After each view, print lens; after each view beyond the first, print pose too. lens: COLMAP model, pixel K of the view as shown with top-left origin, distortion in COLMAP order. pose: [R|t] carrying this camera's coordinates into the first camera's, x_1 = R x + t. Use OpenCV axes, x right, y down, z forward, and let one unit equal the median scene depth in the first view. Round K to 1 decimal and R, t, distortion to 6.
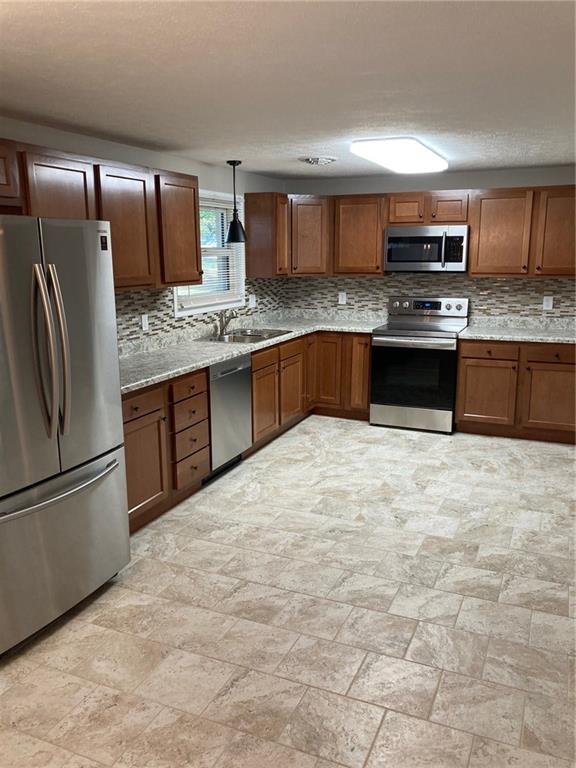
lens RADIAL K [[633.1, 0, 286.0], [0, 633.1, 388.1], [0, 0, 1]] dist [0.047457, -0.024108]
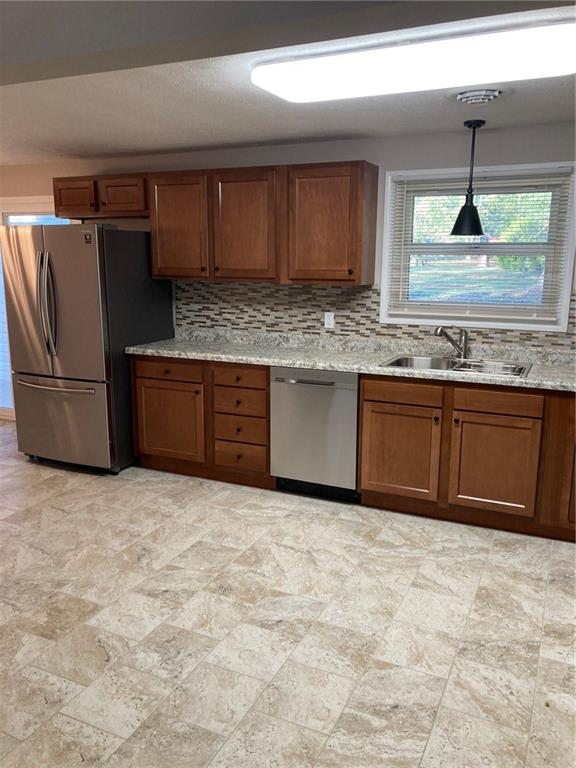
lens RADIAL K [[633.1, 0, 285.4], [0, 633.1, 380.2], [0, 0, 1]] dist [0.047457, -0.024108]
pose [[-0.032386, 0.197351, -0.979798, 0.765174], [-0.220595, 0.954725, 0.199592, -0.196283], [0.974828, 0.222603, 0.012615, 0.946046]]
